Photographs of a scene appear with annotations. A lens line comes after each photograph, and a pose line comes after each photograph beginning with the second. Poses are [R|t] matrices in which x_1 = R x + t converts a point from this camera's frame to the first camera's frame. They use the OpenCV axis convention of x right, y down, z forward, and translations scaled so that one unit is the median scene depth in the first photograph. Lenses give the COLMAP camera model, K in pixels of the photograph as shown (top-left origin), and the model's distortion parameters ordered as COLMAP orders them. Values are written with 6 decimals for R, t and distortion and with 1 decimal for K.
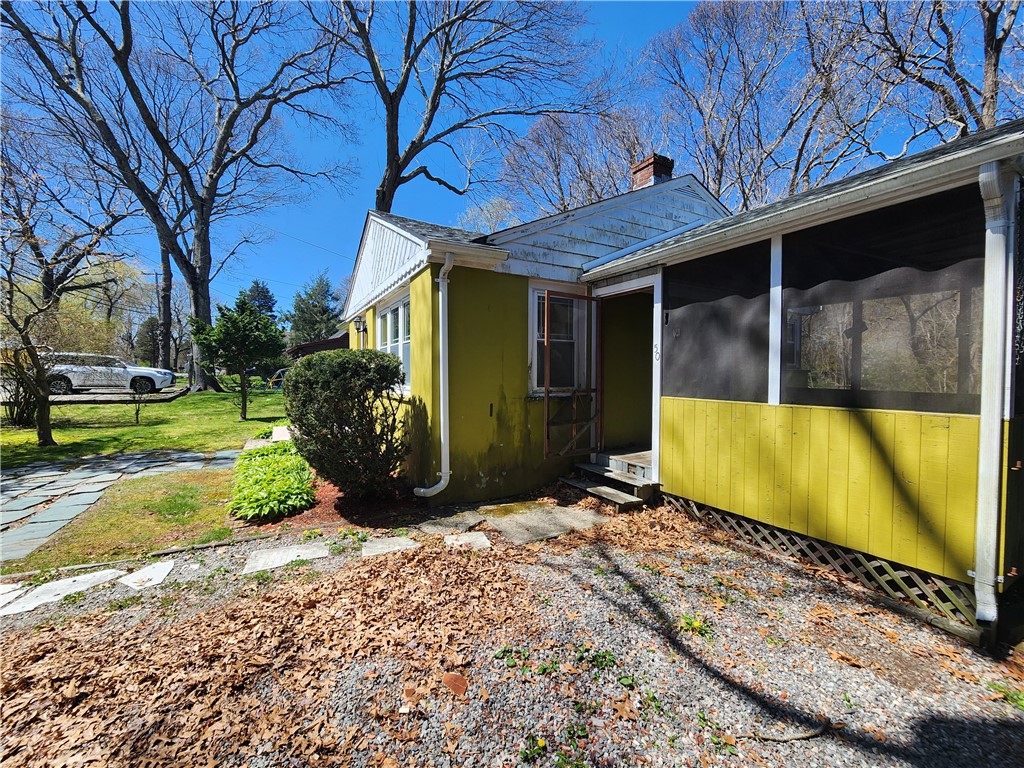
lens RADIAL K [[417.7, 0, 505.8], [0, 417.7, 381.3], [0, 0, 1]] dist [0.000811, -0.000265]
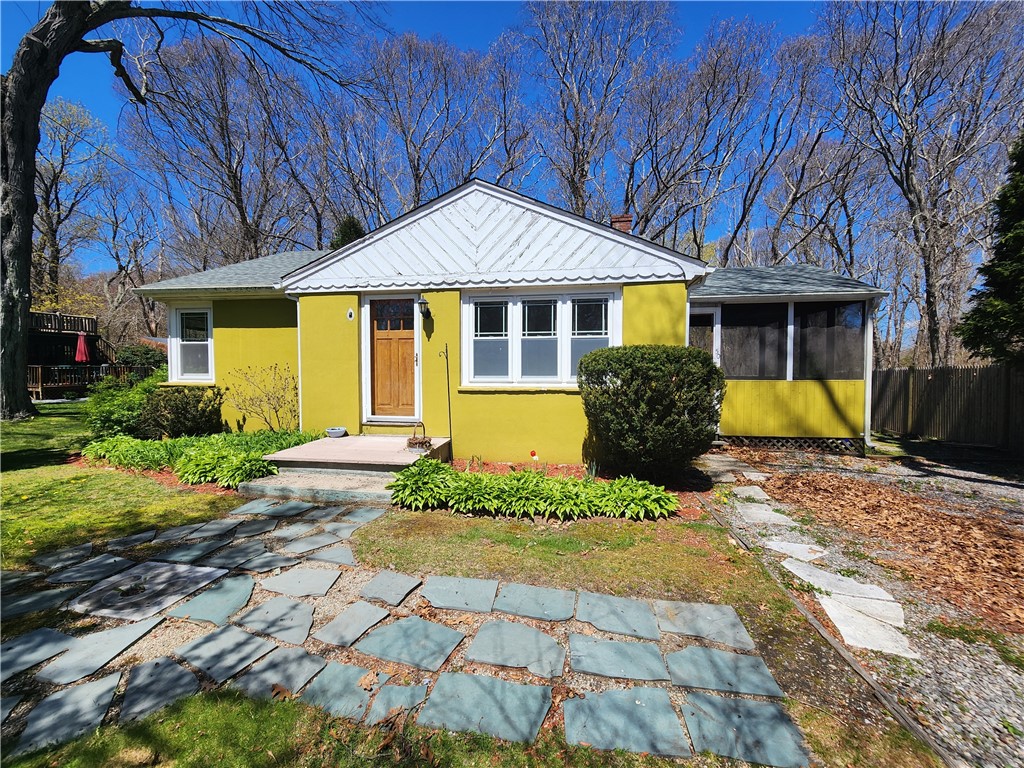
lens RADIAL K [[413.9, 0, 505.7], [0, 413.9, 385.1], [0, 0, 1]] dist [0.003164, 0.000352]
pose [[0.620747, -0.036707, 0.783151, -1.892202], [0.021408, 0.999325, 0.029870, -0.014764], [-0.783718, -0.001776, 0.621114, 0.807447]]
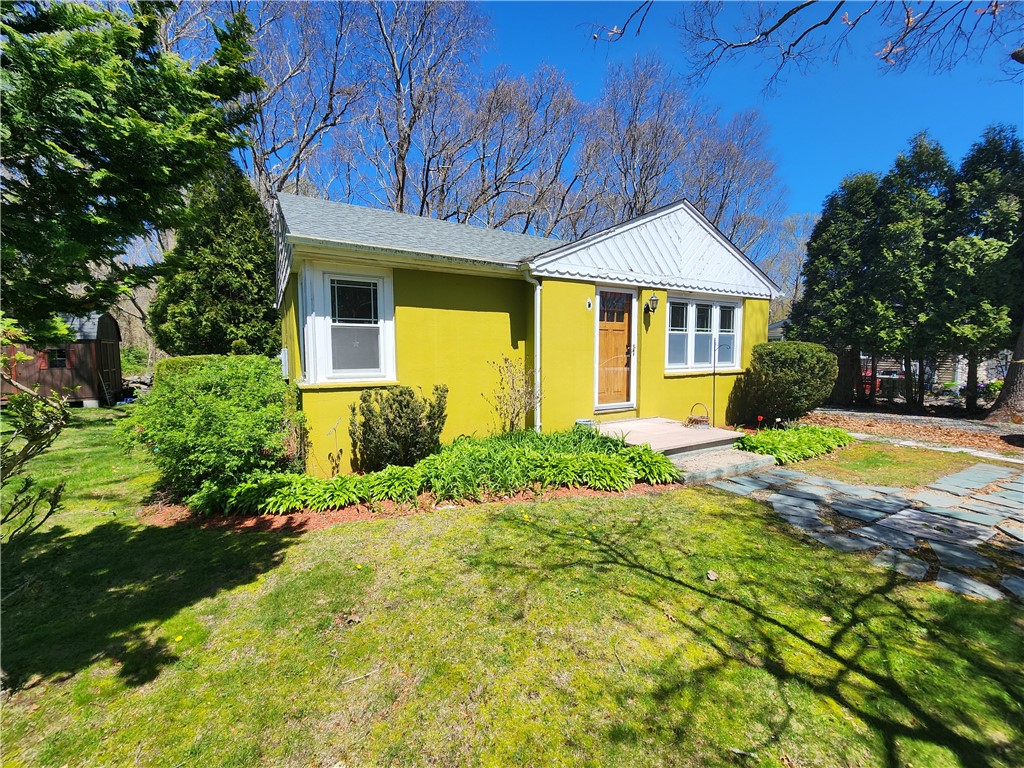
lens RADIAL K [[417.7, 0, 505.8], [0, 417.7, 381.3], [0, 0, 1]] dist [0.000811, -0.000265]
pose [[-0.011873, -0.080738, 0.996665, -2.699433], [0.026467, 0.996360, 0.081029, -0.107285], [-0.999579, 0.027341, -0.009693, 2.838629]]
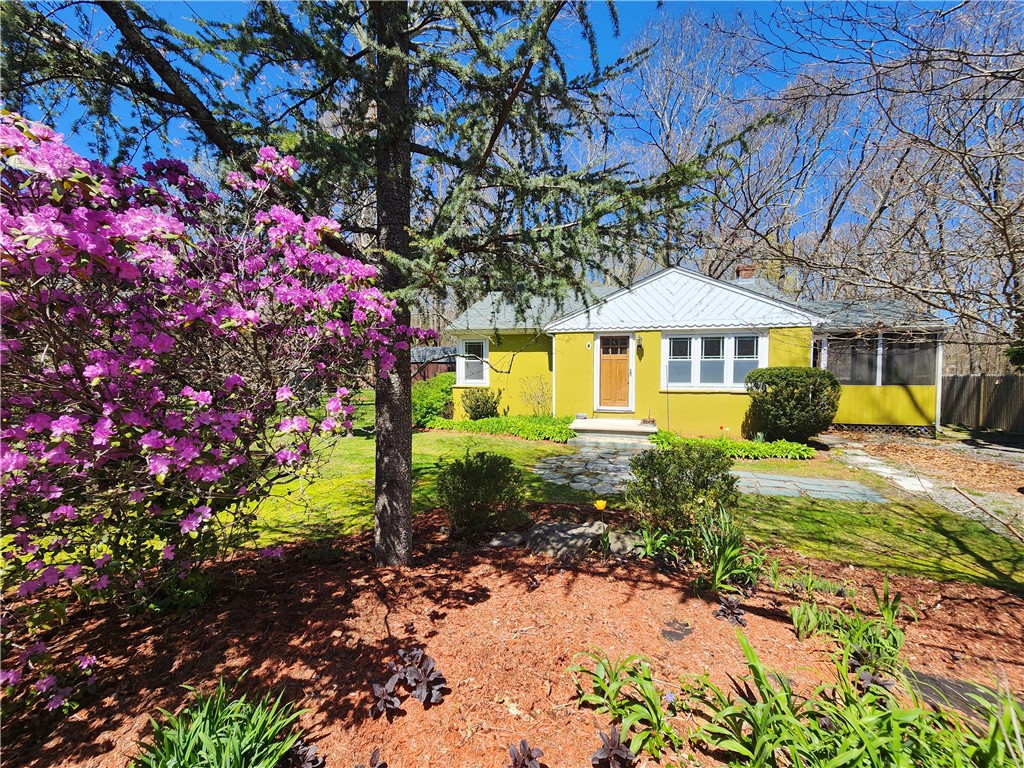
lens RADIAL K [[417.5, 0, 506.6], [0, 417.5, 385.1], [0, 0, 1]] dist [-0.000163, -0.000349]
pose [[0.710608, -0.039516, 0.702478, -3.432419], [0.022068, 0.999182, 0.033883, -0.110596], [-0.703242, -0.008575, 0.710899, 0.730550]]
